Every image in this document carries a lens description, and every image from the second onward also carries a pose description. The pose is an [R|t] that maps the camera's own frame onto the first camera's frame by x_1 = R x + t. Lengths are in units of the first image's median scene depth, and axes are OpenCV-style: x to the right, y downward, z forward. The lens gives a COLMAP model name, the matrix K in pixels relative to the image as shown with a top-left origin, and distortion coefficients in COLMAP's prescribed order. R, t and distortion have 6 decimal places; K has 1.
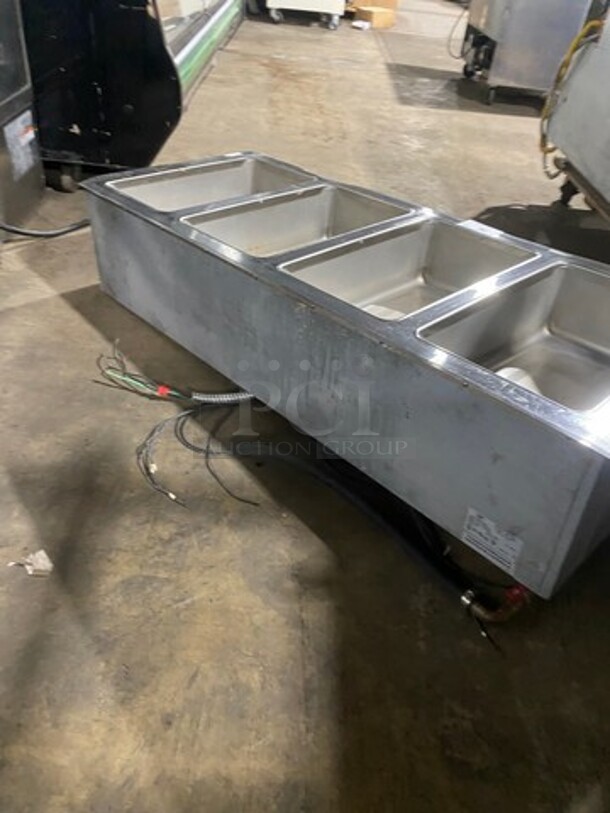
lens RADIAL K [[607.4, 0, 305.0], [0, 607.4, 406.5], [0, 0, 1]] dist [0.002284, 0.002093]
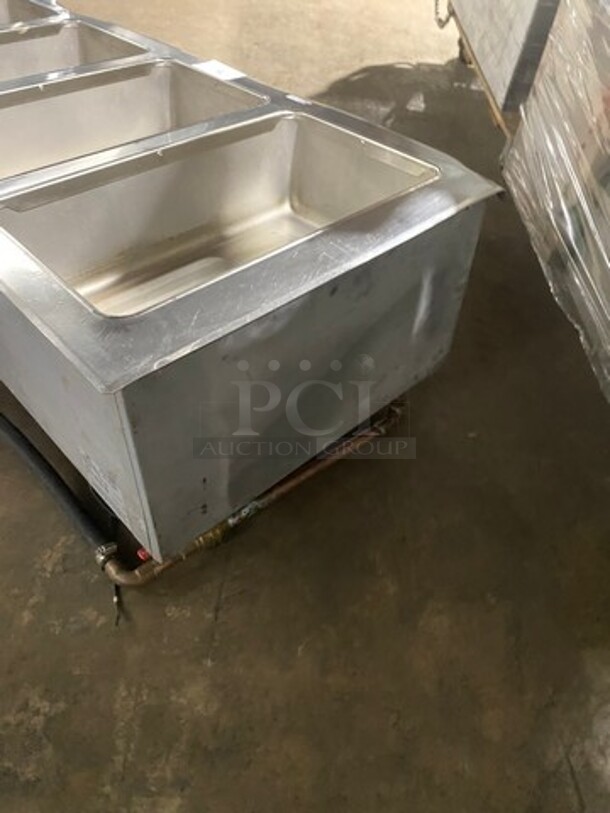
lens RADIAL K [[607.4, 0, 305.0], [0, 607.4, 406.5], [0, 0, 1]] dist [0.002284, 0.002093]
pose [[0.999853, -0.017170, -0.000173, 0.511738], [0.016984, 0.987432, 0.157129, 0.005863], [-0.002527, -0.157109, 0.987578, 0.241593]]
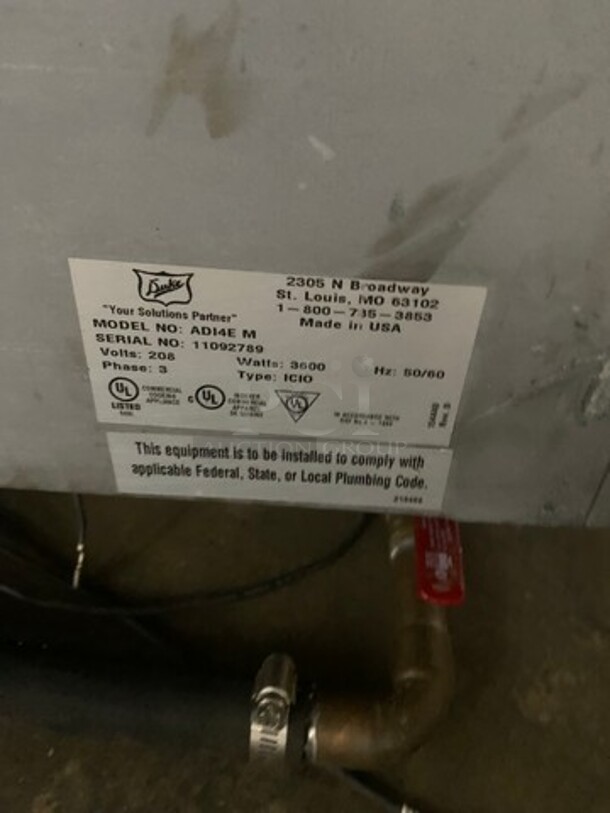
lens RADIAL K [[607.4, 0, 305.0], [0, 607.4, 406.5], [0, 0, 1]] dist [0.002284, 0.002093]
pose [[0.699990, -0.449387, 0.555036, 0.200060], [0.389987, 0.891617, 0.230064, 0.171995], [-0.598268, 0.055414, 0.799378, 0.794409]]
